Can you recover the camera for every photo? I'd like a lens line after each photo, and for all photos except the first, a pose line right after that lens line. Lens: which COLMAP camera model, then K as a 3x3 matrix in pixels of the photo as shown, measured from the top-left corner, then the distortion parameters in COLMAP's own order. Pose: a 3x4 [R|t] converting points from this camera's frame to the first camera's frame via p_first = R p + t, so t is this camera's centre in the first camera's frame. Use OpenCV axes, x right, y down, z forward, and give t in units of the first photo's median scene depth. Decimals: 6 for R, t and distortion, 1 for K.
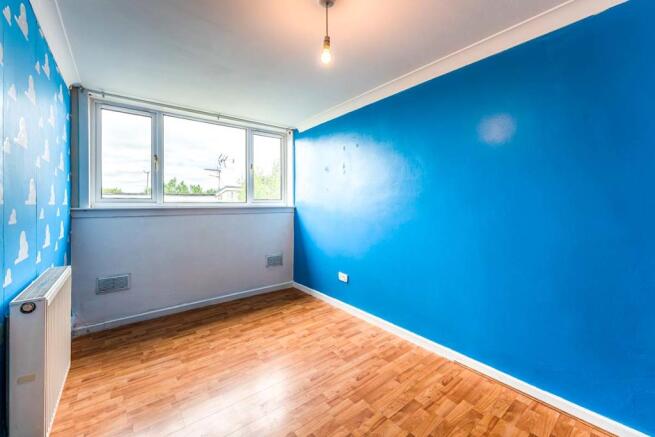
lens RADIAL K [[268.2, 0, 328.4], [0, 268.2, 203.6], [0, 0, 1]] dist [0.000264, 0.000063]
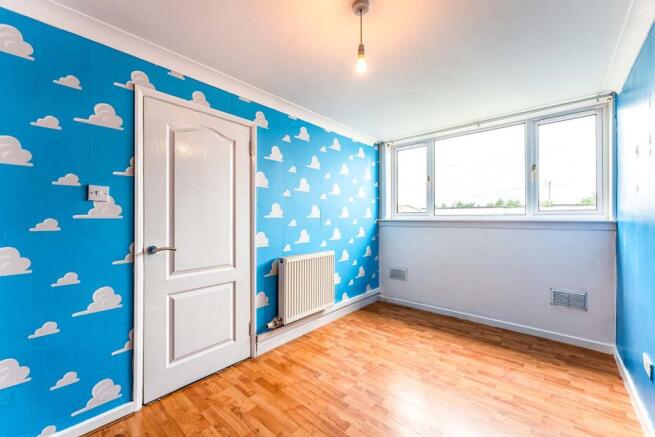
lens RADIAL K [[260.6, 0, 324.4], [0, 260.6, 215.9], [0, 0, 1]] dist [0.000249, 0.000093]
pose [[0.175401, -0.003896, -0.984489, 0.460918], [0.003894, 0.999987, -0.003264, -0.001505], [0.984489, -0.003261, 0.175414, 0.362263]]
